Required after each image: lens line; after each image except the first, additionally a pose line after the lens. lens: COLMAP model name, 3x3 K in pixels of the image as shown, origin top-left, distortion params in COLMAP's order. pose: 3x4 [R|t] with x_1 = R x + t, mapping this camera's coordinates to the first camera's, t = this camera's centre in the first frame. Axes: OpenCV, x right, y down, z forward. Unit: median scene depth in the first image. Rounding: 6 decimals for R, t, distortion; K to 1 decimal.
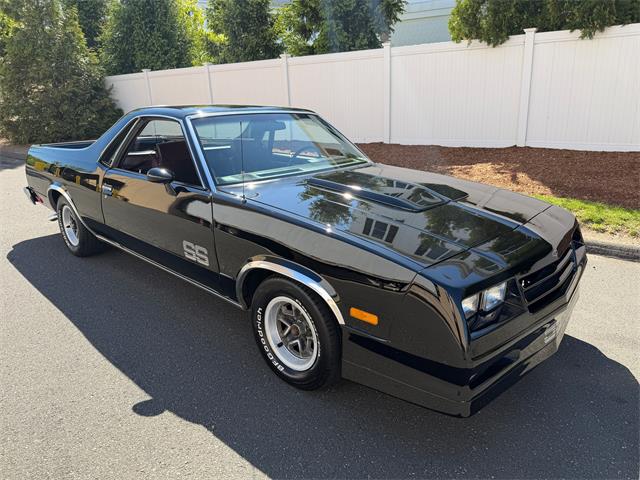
lens RADIAL K [[441.2, 0, 313.6], [0, 441.2, 227.0], [0, 0, 1]] dist [0.008074, -0.014477]
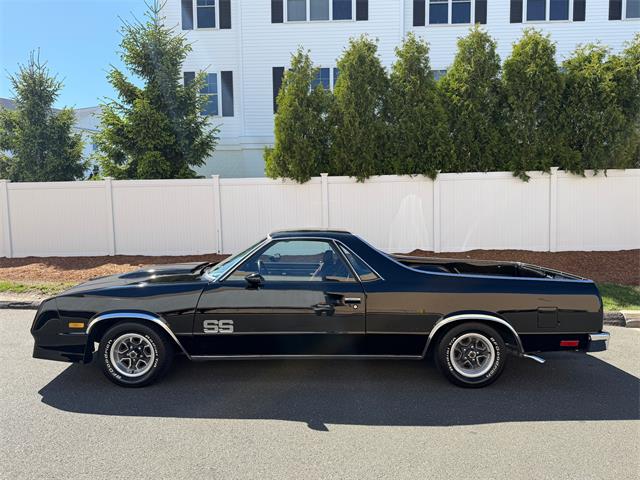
lens RADIAL K [[460.7, 0, 317.2], [0, 460.7, 236.9], [0, 0, 1]] dist [0.036872, -0.040818]
pose [[0.854778, -0.012835, 0.518836, -0.292411], [0.136708, 0.969957, -0.201231, 0.046918], [-0.500666, 0.242937, 0.830852, -0.173969]]
